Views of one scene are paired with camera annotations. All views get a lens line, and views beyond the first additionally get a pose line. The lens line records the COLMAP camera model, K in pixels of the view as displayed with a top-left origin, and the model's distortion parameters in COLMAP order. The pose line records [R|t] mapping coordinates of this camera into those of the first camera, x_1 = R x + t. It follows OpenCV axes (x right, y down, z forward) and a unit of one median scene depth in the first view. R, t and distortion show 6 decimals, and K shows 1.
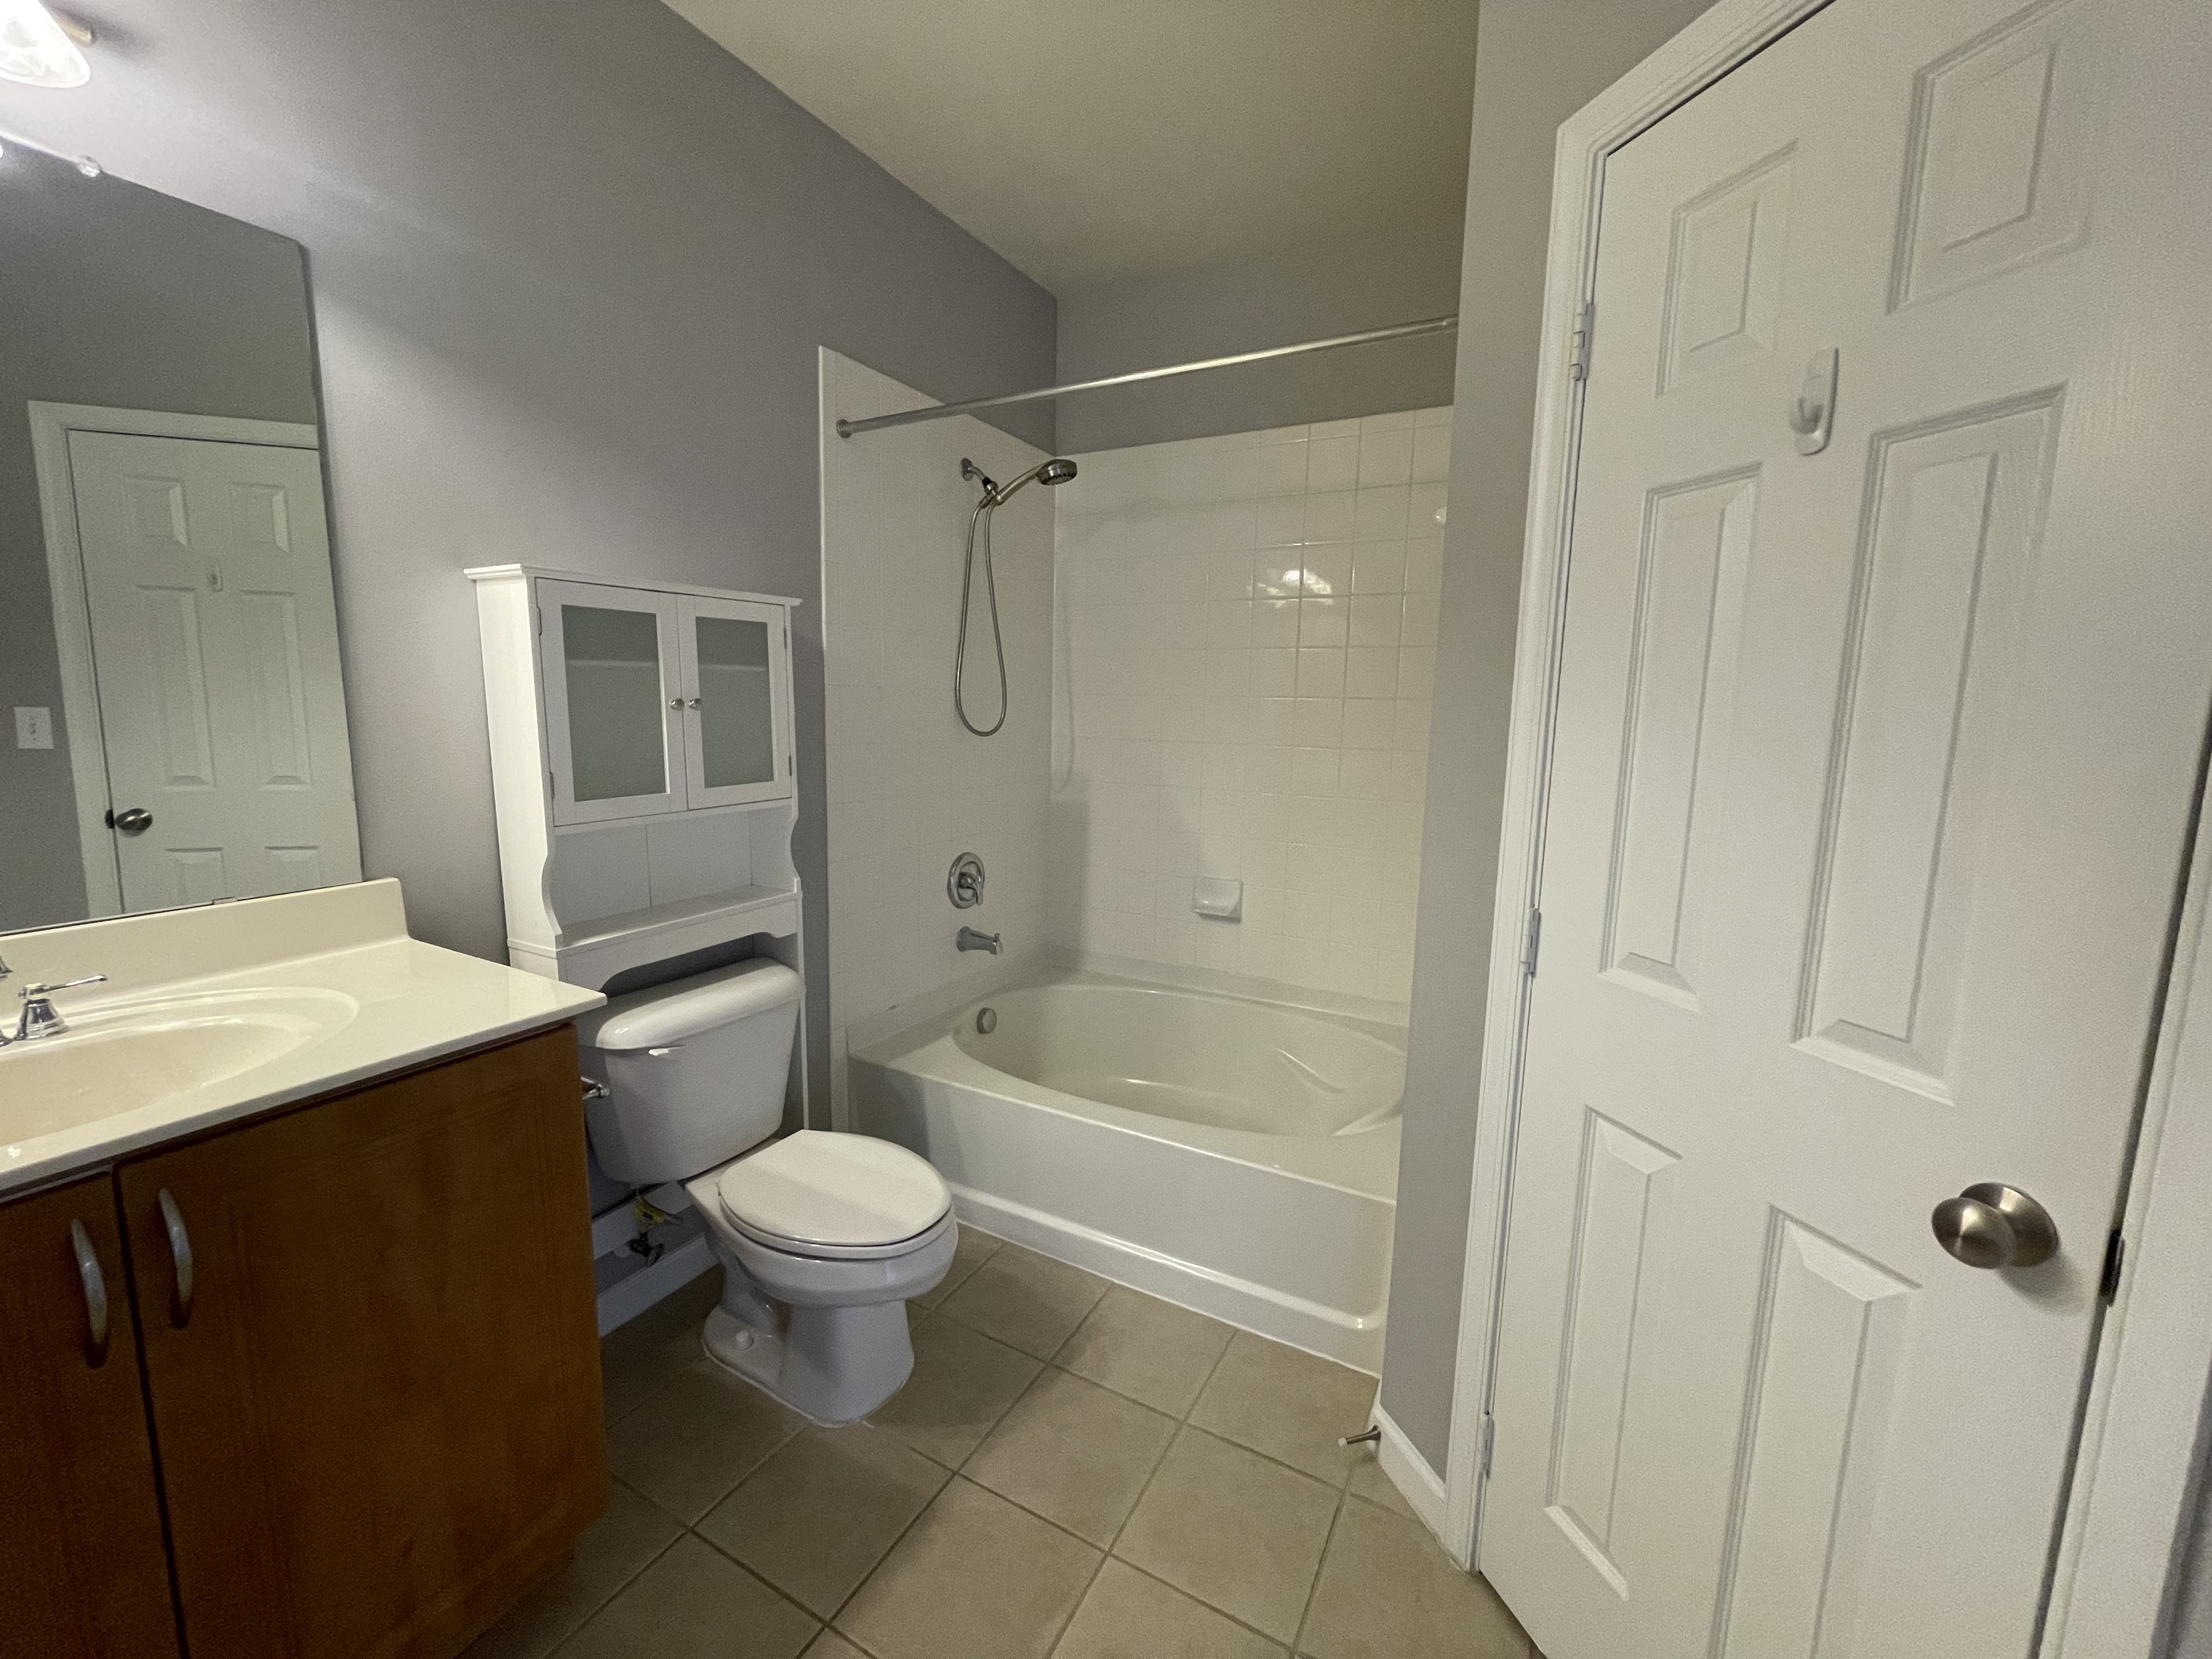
lens RADIAL K [[895.1, 0, 1103.5], [0, 895.1, 829.6], [0, 0, 1]] dist [-0.002741, 0.000204]
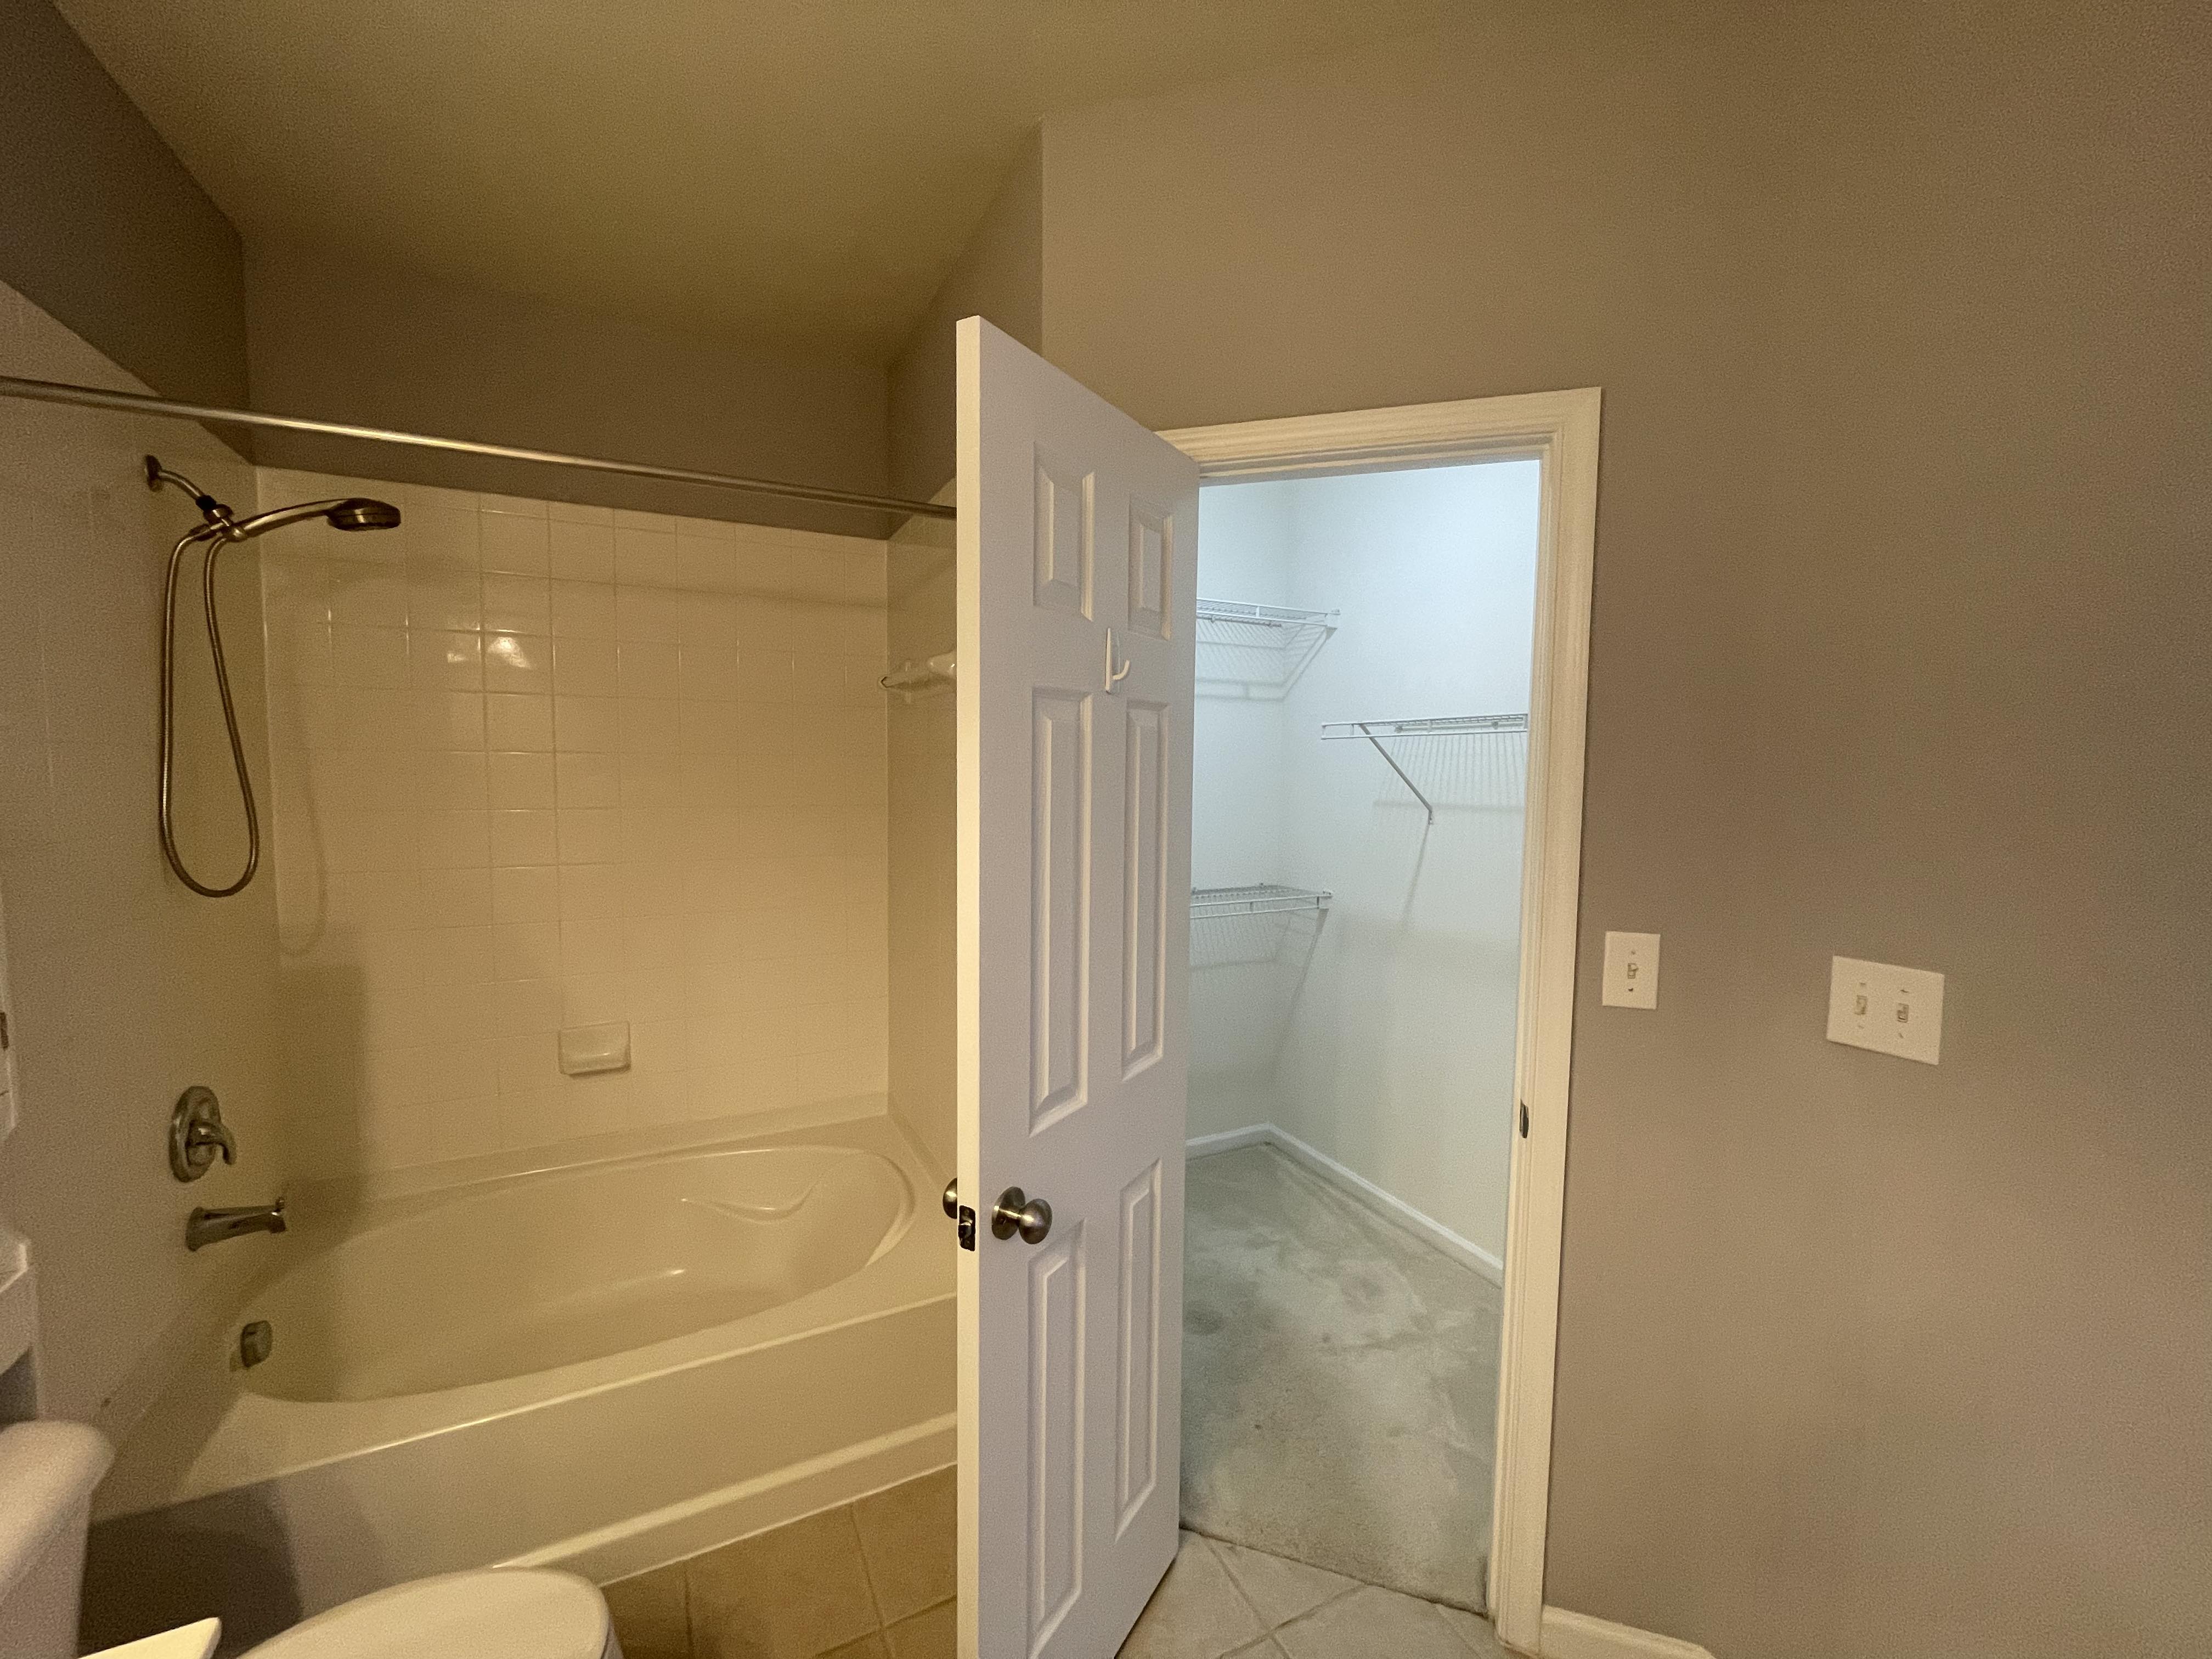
lens RADIAL K [[895.1, 0, 1104.9], [0, 895.1, 824.2], [0, 0, 1]] dist [-0.002741, 0.000204]
pose [[0.568784, -0.065981, 0.819836, -0.289673], [0.114700, 0.993400, 0.000373, -0.082015], [-0.814450, 0.093823, 0.572598, 0.124966]]
